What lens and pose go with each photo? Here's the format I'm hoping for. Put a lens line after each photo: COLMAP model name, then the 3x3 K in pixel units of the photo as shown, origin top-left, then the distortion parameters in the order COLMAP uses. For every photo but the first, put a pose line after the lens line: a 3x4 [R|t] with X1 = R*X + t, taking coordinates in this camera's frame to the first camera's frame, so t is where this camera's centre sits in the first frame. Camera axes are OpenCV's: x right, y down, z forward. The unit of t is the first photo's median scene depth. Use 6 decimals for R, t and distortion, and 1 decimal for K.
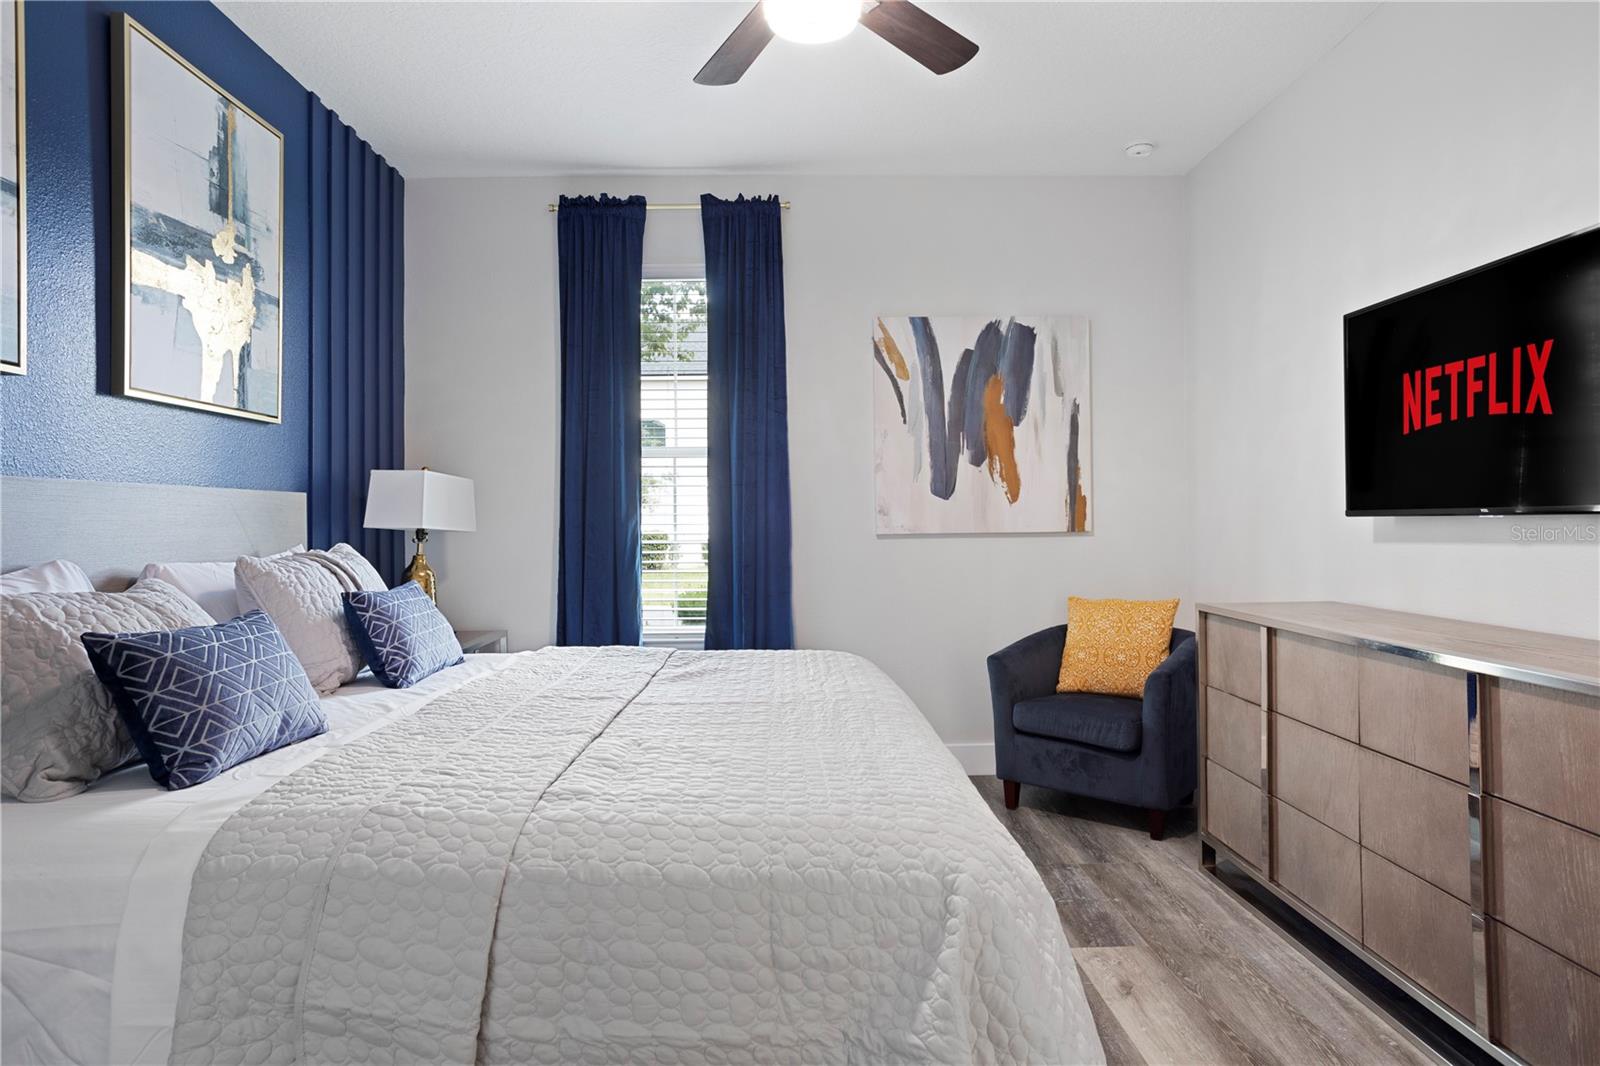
lens RADIAL K [[903.6, 0, 801.5], [0, 903.6, 534.8], [0, 0, 1]] dist [-0.029948, 0.014761]
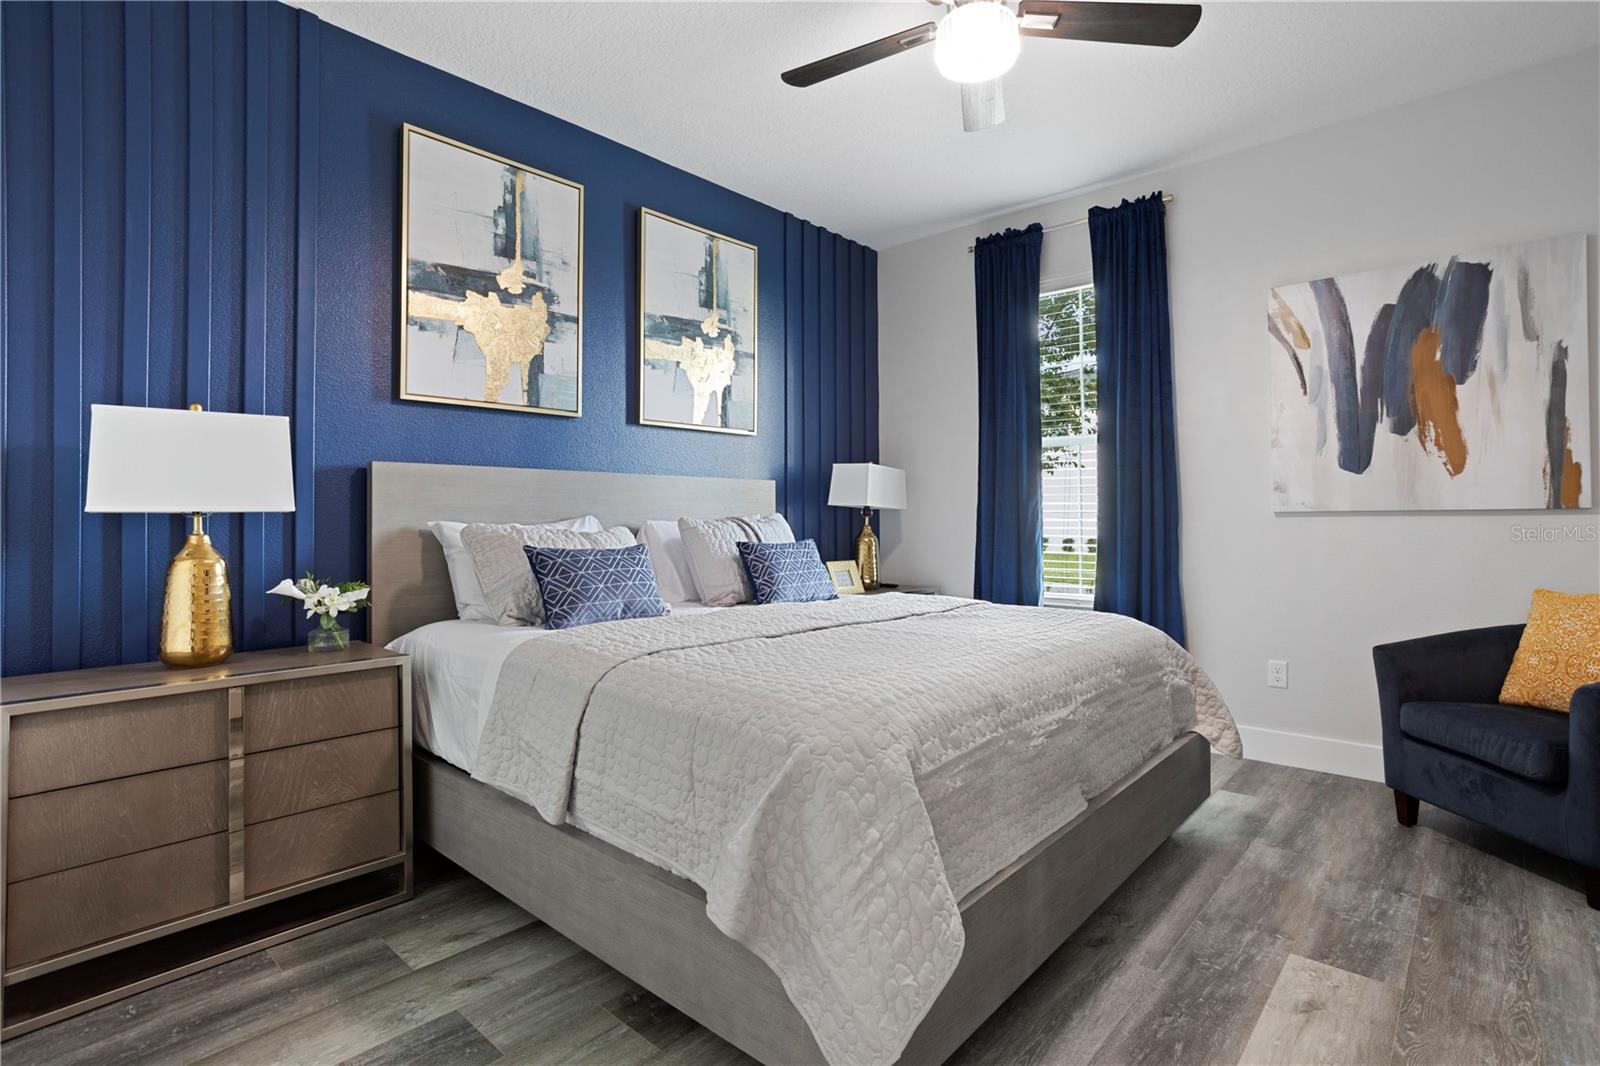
lens RADIAL K [[772.5, 0, 793.1], [0, 772.5, 519.6], [0, 0, 1]] dist [-0.020455, 0.009953]
pose [[0.740694, 0.007747, -0.671798, 0.285972], [-0.013021, 0.999911, -0.002826, 0.018718], [0.671716, 0.010841, 0.740729, 0.052271]]
